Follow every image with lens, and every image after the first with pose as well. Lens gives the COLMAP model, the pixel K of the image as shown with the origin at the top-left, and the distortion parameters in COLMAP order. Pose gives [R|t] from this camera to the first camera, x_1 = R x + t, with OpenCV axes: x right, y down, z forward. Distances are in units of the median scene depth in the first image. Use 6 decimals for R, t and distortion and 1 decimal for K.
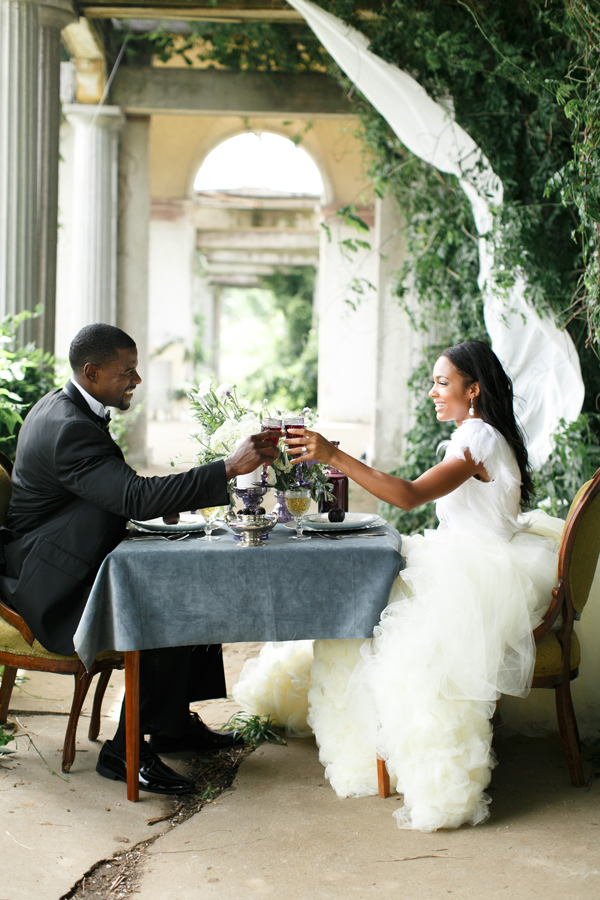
lens RADIAL K [[1217.5, 0, 300.1], [0, 1217.5, 449.4], [0, 0, 1]] dist [-0.011481, 0.000000]
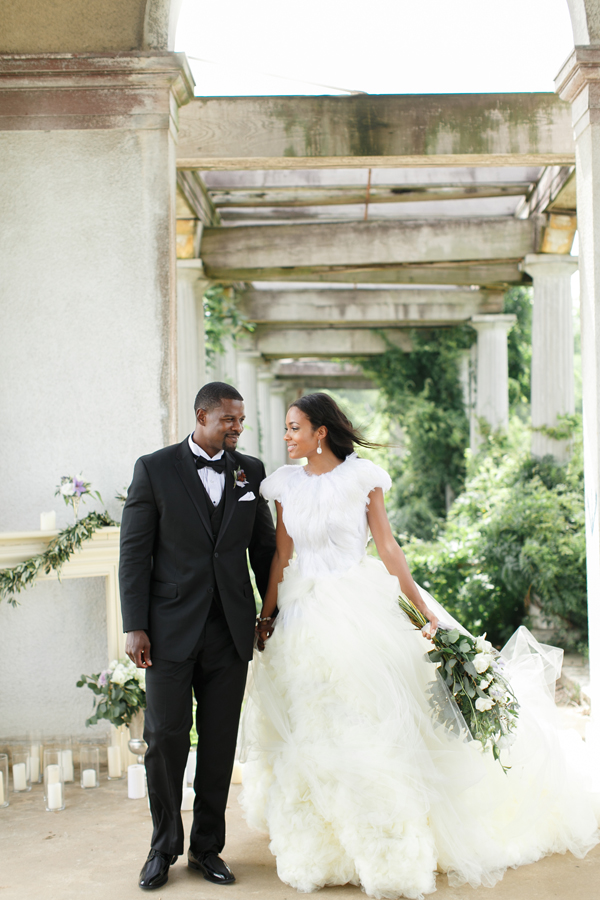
lens RADIAL K [[1217.5, 0, 292.9], [0, 1217.5, 451.2], [0, 0, 1]] dist [-0.011481, 0.000000]
pose [[0.996525, -0.028888, -0.078128, -0.021099], [0.021547, 0.995412, -0.093225, -0.047058], [0.080462, 0.091218, 0.992575, 0.439977]]
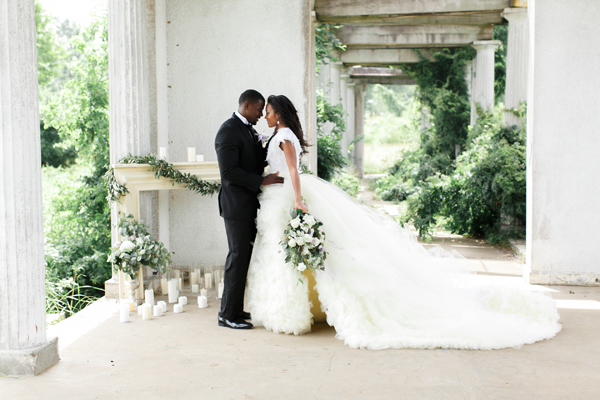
lens RADIAL K [[811.7, 0, 305.6], [0, 811.7, 204.7], [0, 0, 1]] dist [-0.011481, 0.000000]
pose [[0.990263, -0.004347, -0.139143, -0.021677], [0.005114, 0.999974, 0.005150, -0.040794], [0.139117, -0.005811, 0.990259, 0.381799]]
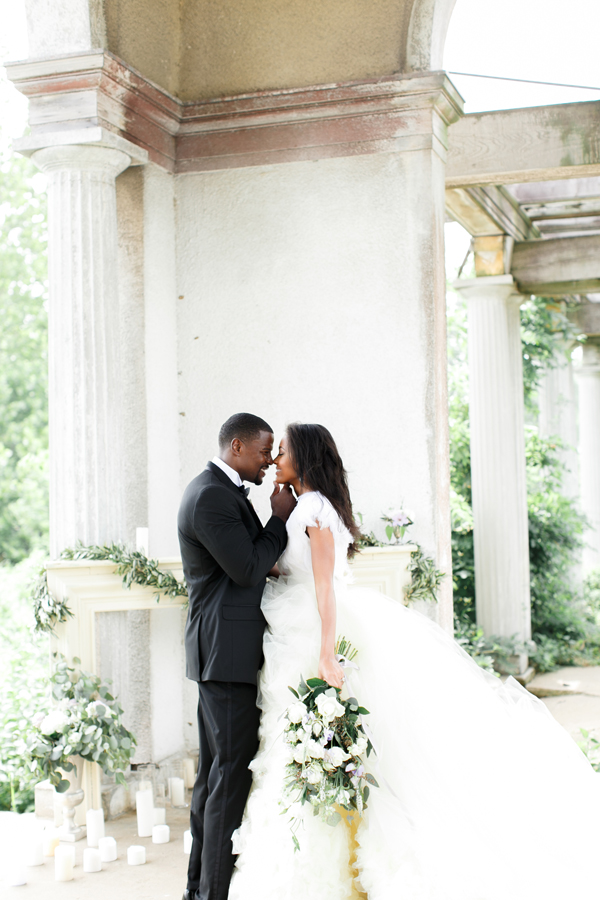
lens RADIAL K [[1217.5, 0, 300.1], [0, 1217.5, 449.3], [0, 0, 1]] dist [-0.011481, 0.000000]
pose [[0.926720, -0.041456, -0.373459, -0.003761], [-0.000609, 0.993728, -0.111821, -0.047533], [0.375752, 0.103854, 0.920882, 0.445064]]
